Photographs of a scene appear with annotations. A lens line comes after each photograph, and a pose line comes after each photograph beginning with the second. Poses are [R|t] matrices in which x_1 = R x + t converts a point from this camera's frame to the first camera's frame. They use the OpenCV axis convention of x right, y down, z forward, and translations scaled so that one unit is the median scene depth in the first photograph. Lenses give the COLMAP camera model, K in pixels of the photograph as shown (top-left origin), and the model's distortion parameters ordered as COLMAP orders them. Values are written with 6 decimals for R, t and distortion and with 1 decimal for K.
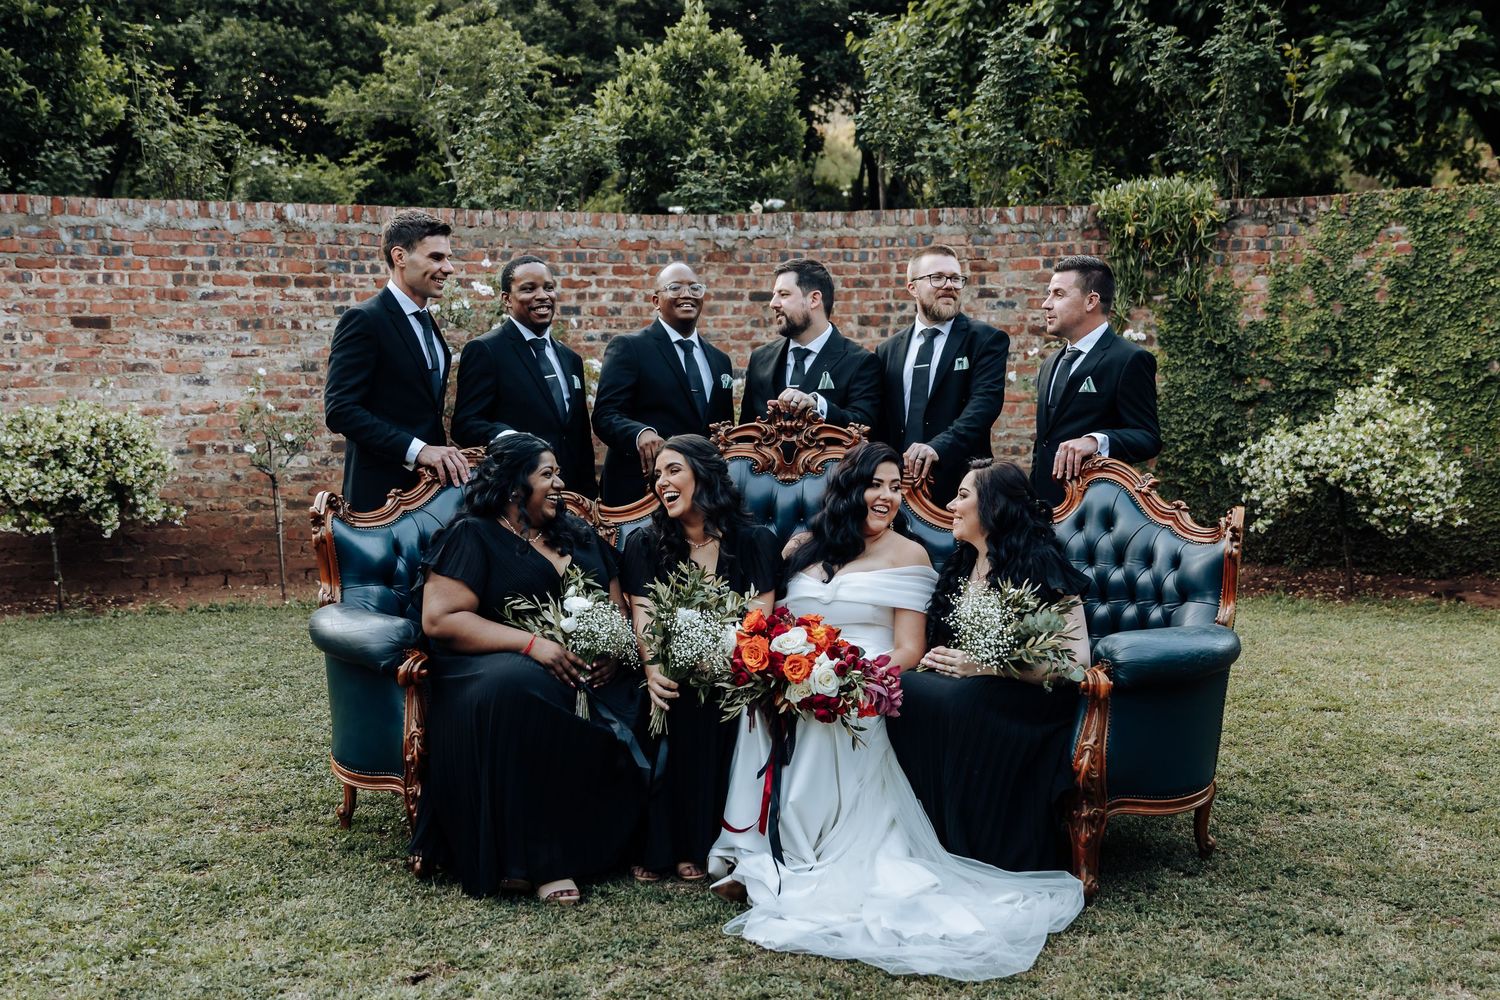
lens RADIAL K [[1593.1, 0, 764.0], [0, 1593.1, 446.6], [0, 0, 1]] dist [0.016033, -0.023944]
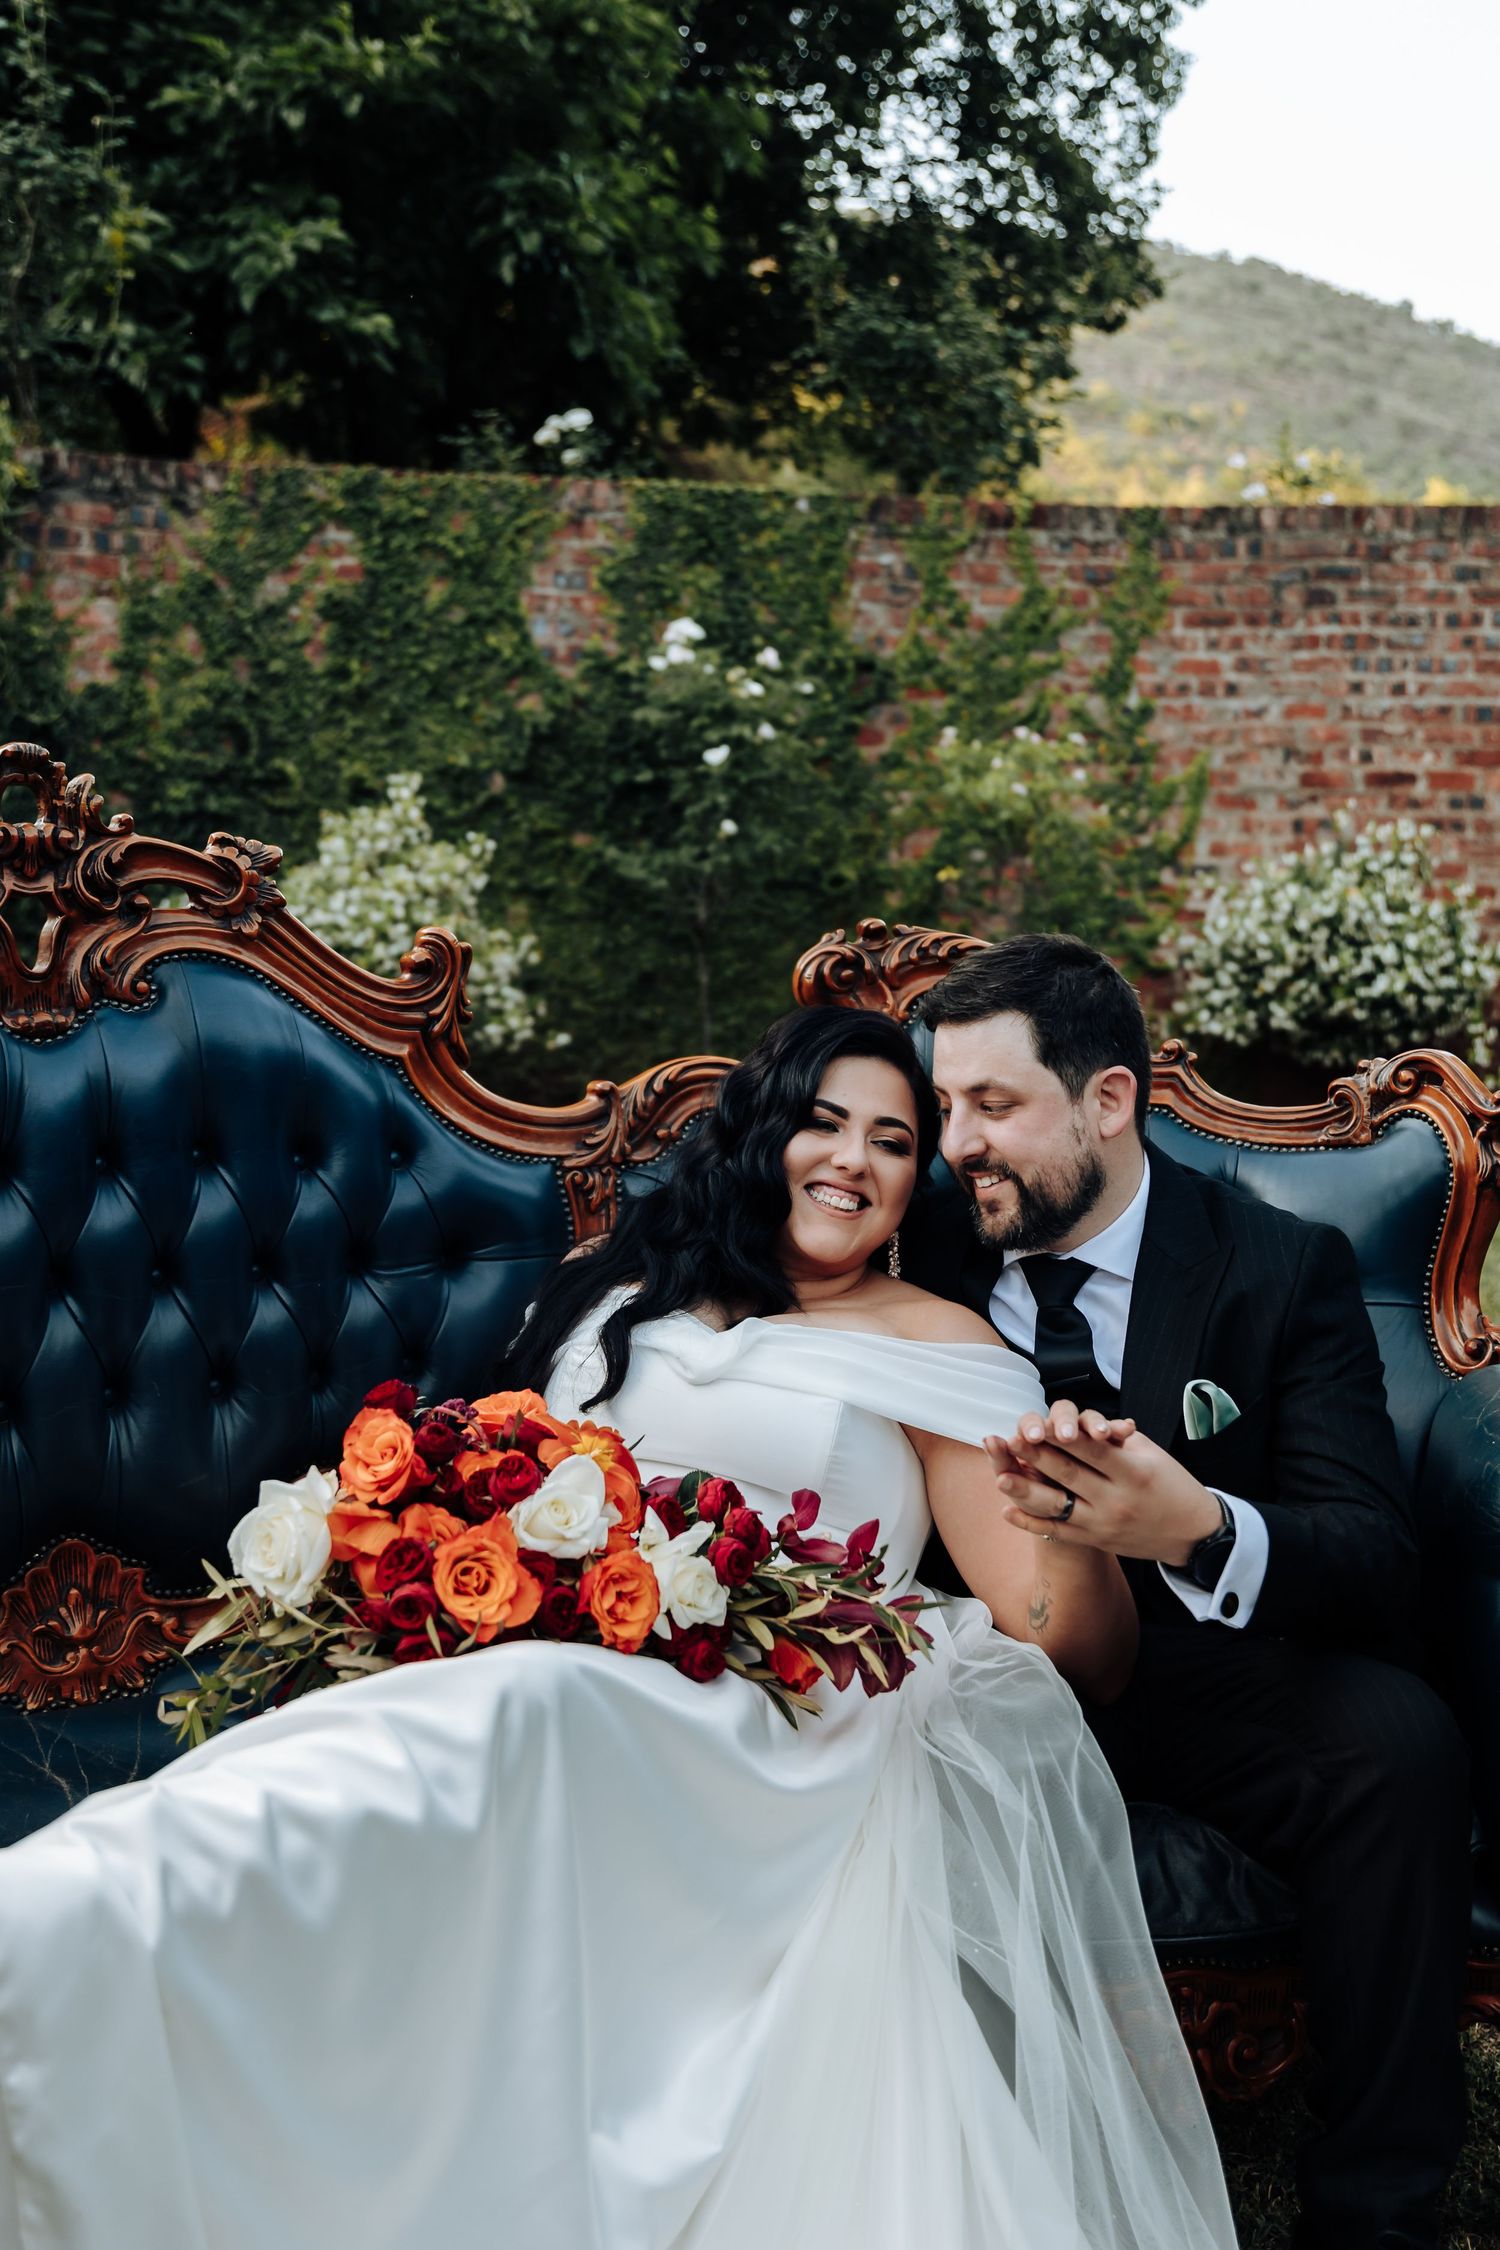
lens RADIAL K [[2270.8, 0, 744.2], [0, 2270.8, 1119.2], [0, 0, 1]] dist [0.009884, -0.013474]
pose [[0.706045, -0.071356, 0.704563, -0.092214], [0.010144, 0.995828, 0.090689, 0.000697], [-0.708095, -0.056883, 0.703823, 0.297992]]
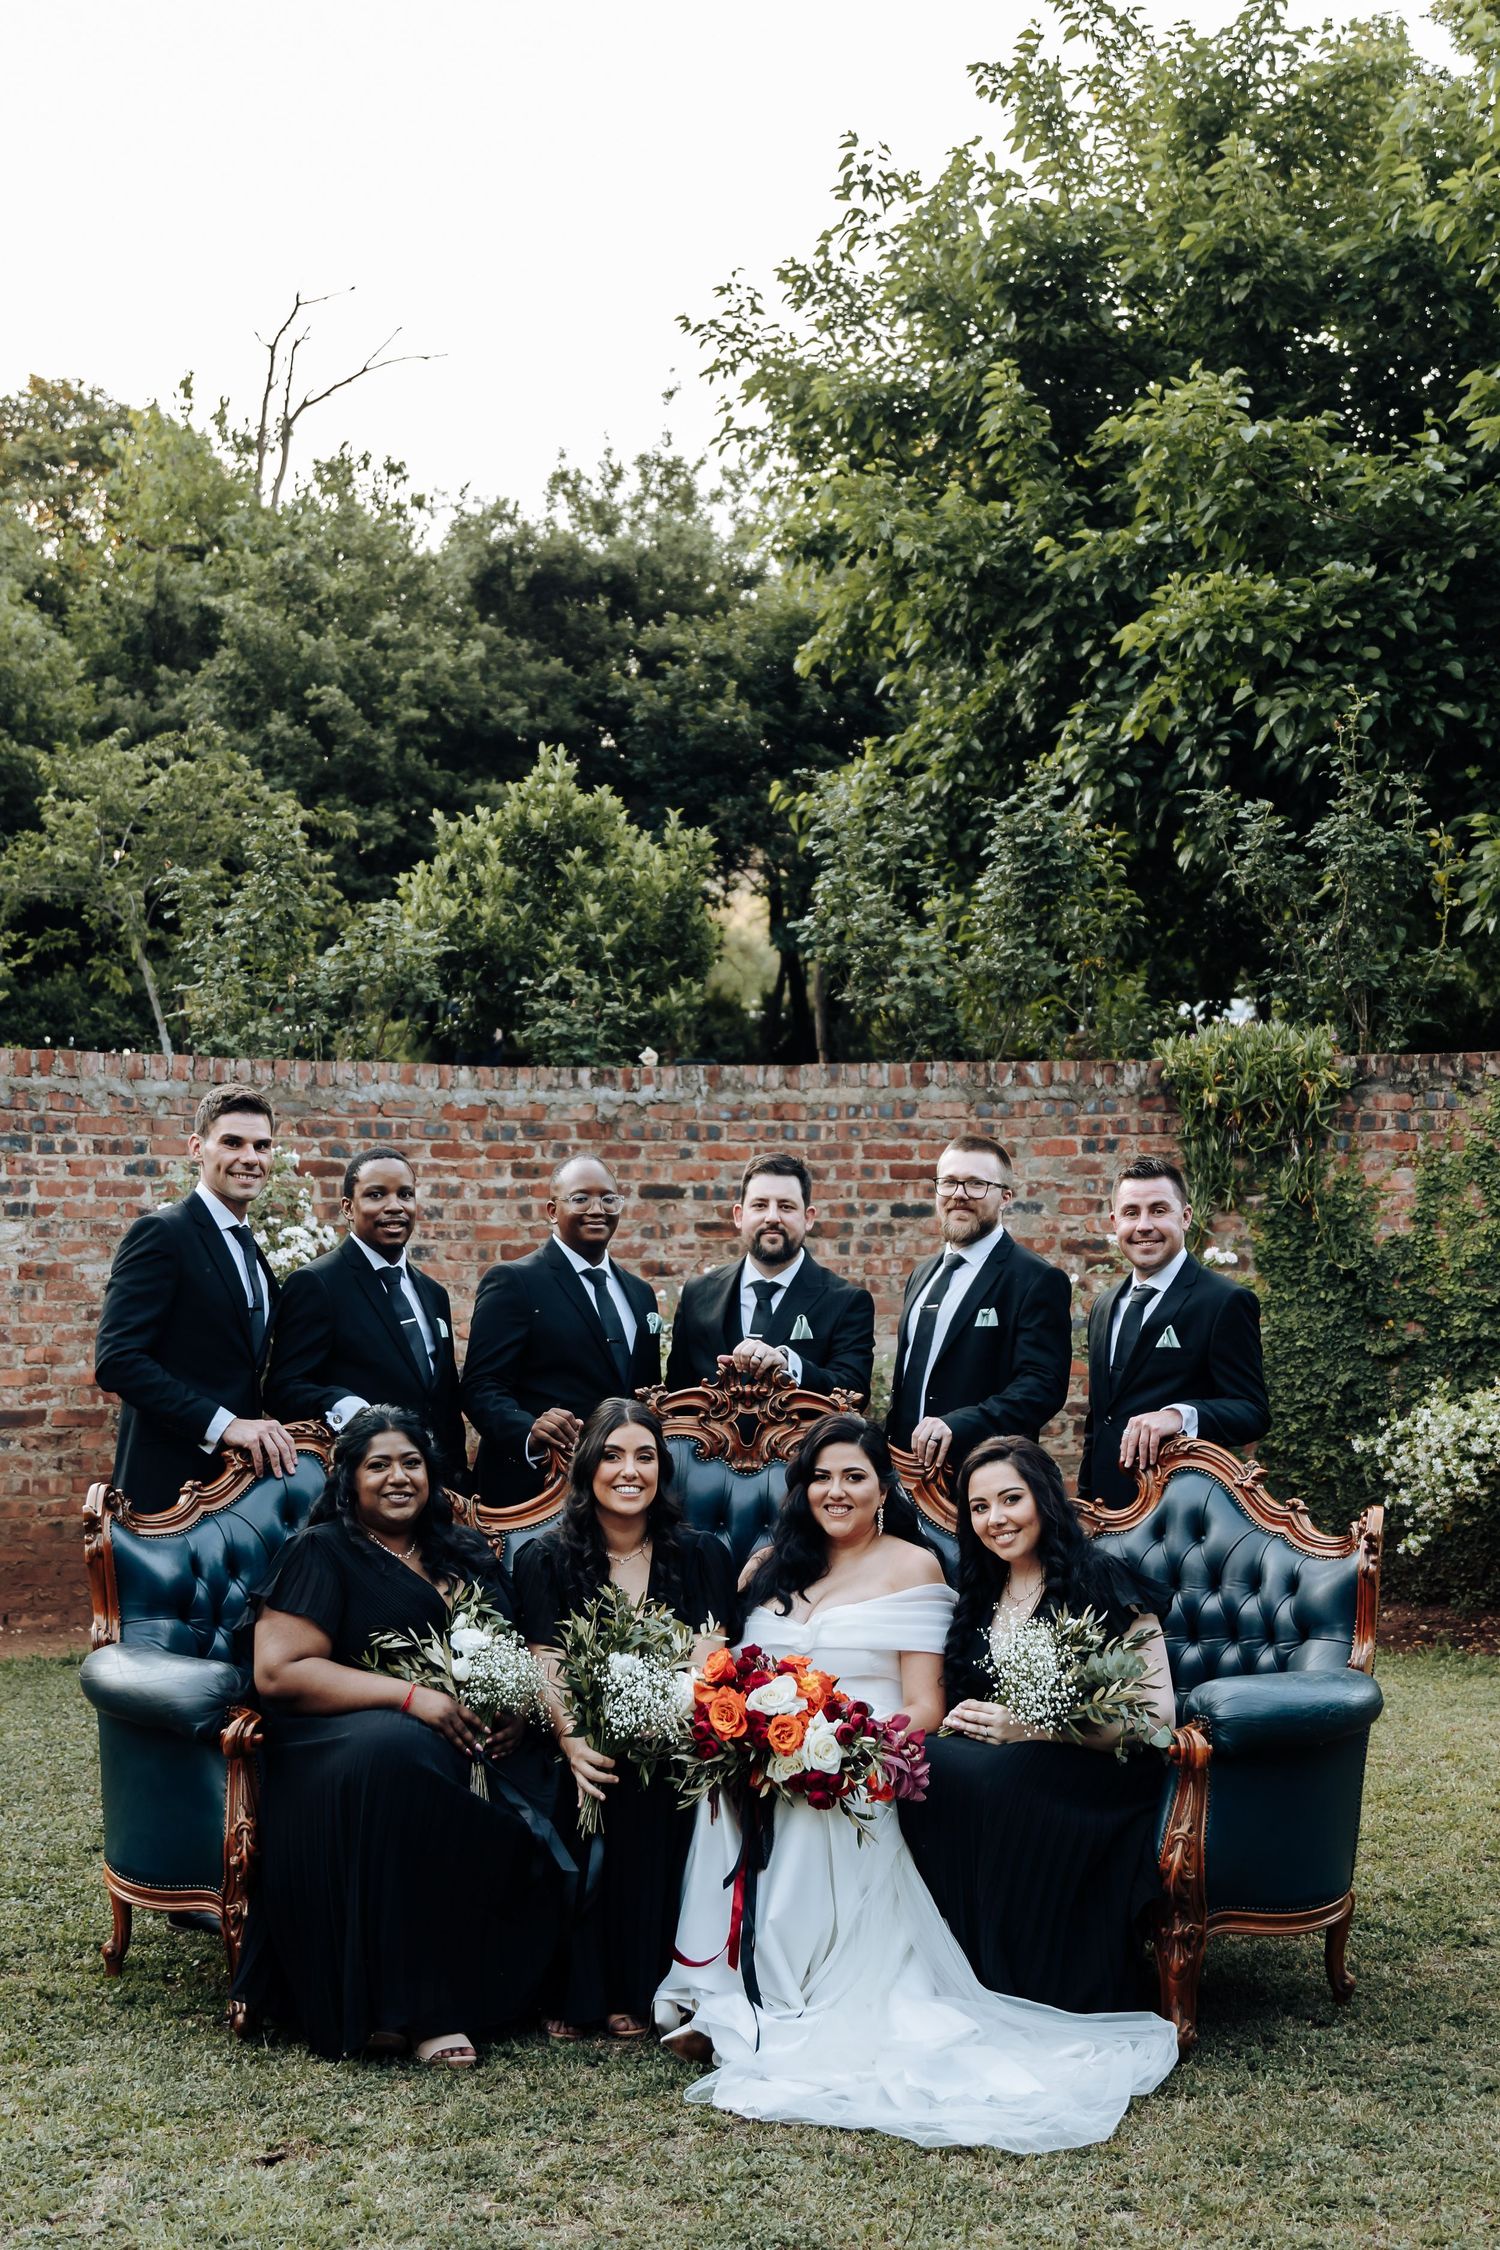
lens RADIAL K [[2609.6, 0, 750.1], [0, 2609.6, 1115.9], [0, 0, 1]] dist [0.015813, -0.023194]
pose [[0.998568, 0.009444, 0.052665, -0.022180], [-0.003239, 0.993164, -0.116680, 0.000207], [-0.053407, 0.116343, 0.991772, -0.080020]]
